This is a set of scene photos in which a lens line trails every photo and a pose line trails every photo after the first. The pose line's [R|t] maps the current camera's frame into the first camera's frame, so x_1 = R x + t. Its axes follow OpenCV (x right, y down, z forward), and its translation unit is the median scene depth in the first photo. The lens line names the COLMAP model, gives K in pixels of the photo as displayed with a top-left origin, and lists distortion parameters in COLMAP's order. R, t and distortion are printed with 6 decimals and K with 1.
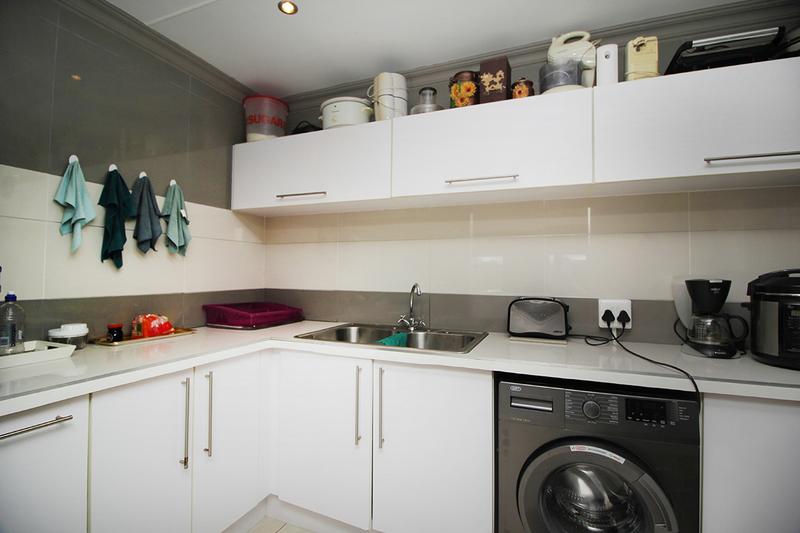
lens RADIAL K [[369.9, 0, 407.0], [0, 369.9, 266.3], [0, 0, 1]] dist [-0.003922, -0.007800]
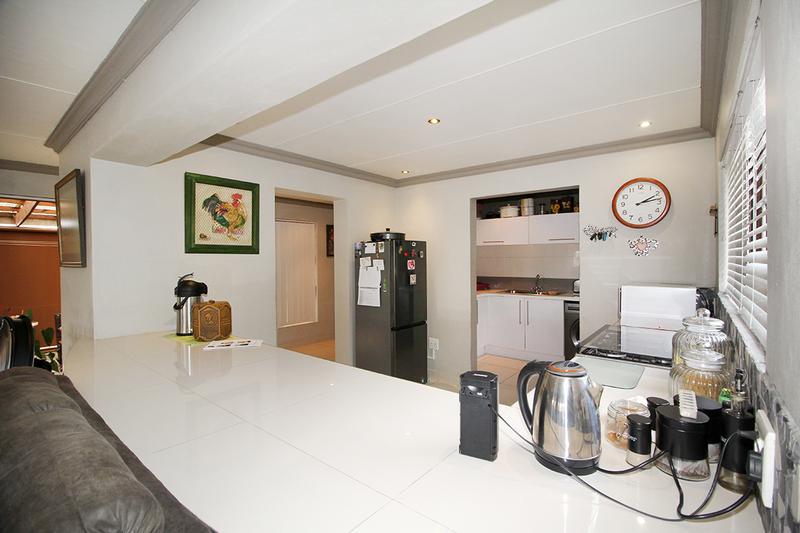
lens RADIAL K [[369.9, 0, 404.0], [0, 369.9, 266.0], [0, 0, 1]] dist [-0.003922, -0.007800]
pose [[0.962289, -0.010019, -0.271844, -0.217722], [0.021253, 0.999036, 0.038415, -0.167361], [0.271197, -0.042744, 0.961574, -2.243898]]
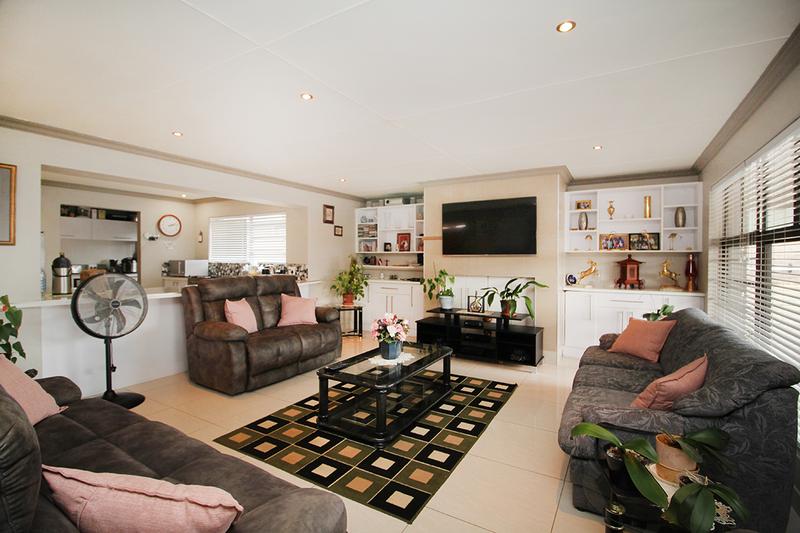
lens RADIAL K [[369.9, 0, 400.2], [0, 369.9, 261.1], [0, 0, 1]] dist [-0.003922, -0.007800]
pose [[0.136235, -0.018723, 0.990500, -3.344680], [-0.025392, 0.999427, 0.022384, -0.144279], [-0.990351, -0.028200, 0.135682, -3.288905]]
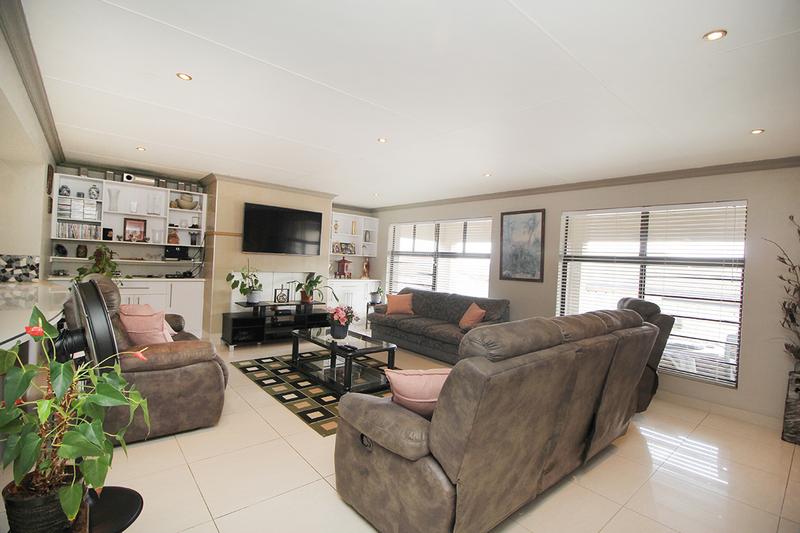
lens RADIAL K [[369.9, 0, 394.9], [0, 369.9, 269.5], [0, 0, 1]] dist [-0.003922, -0.007800]
pose [[-0.886385, -0.064478, 0.458436, -2.876731], [-0.068691, 0.997610, 0.007498, -0.095991], [-0.457824, -0.024844, -0.888696, -0.922211]]
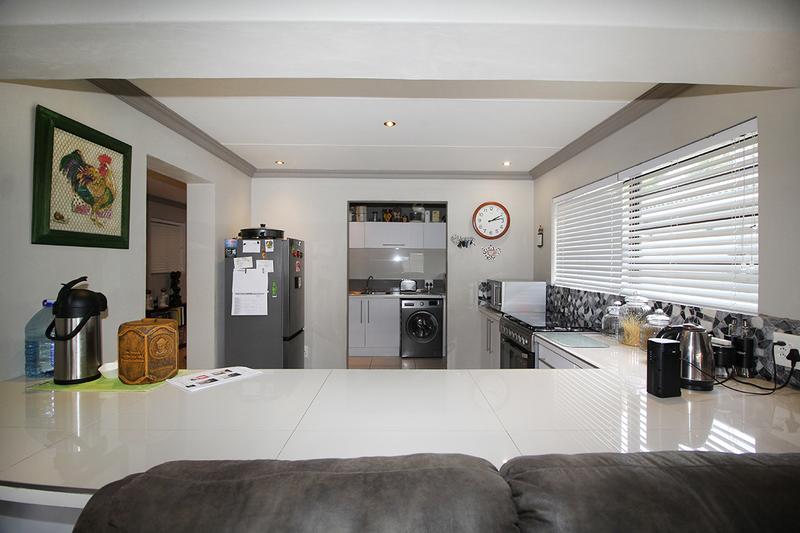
lens RADIAL K [[369.9, 0, 401.5], [0, 369.9, 265.2], [0, 0, 1]] dist [-0.003922, -0.007800]
pose [[0.916764, -0.007005, 0.399369, -1.107189], [-0.005838, 0.999504, 0.030932, -0.160219], [-0.399388, -0.030689, 0.916268, -2.169466]]
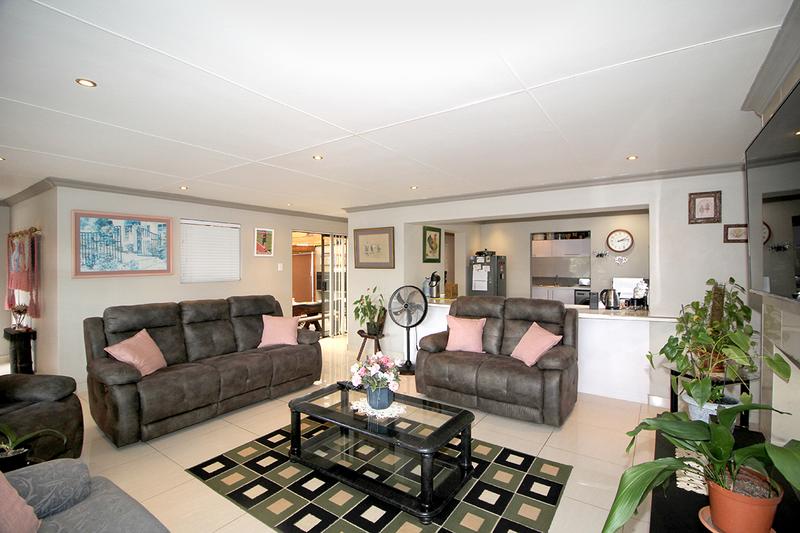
lens RADIAL K [[369.9, 0, 406.3], [0, 369.9, 270.3], [0, 0, 1]] dist [-0.003922, -0.007800]
pose [[0.980014, -0.003526, -0.198897, -1.044076], [0.011678, 0.999138, 0.039828, -0.252985], [0.198585, -0.041354, 0.979211, -4.507222]]
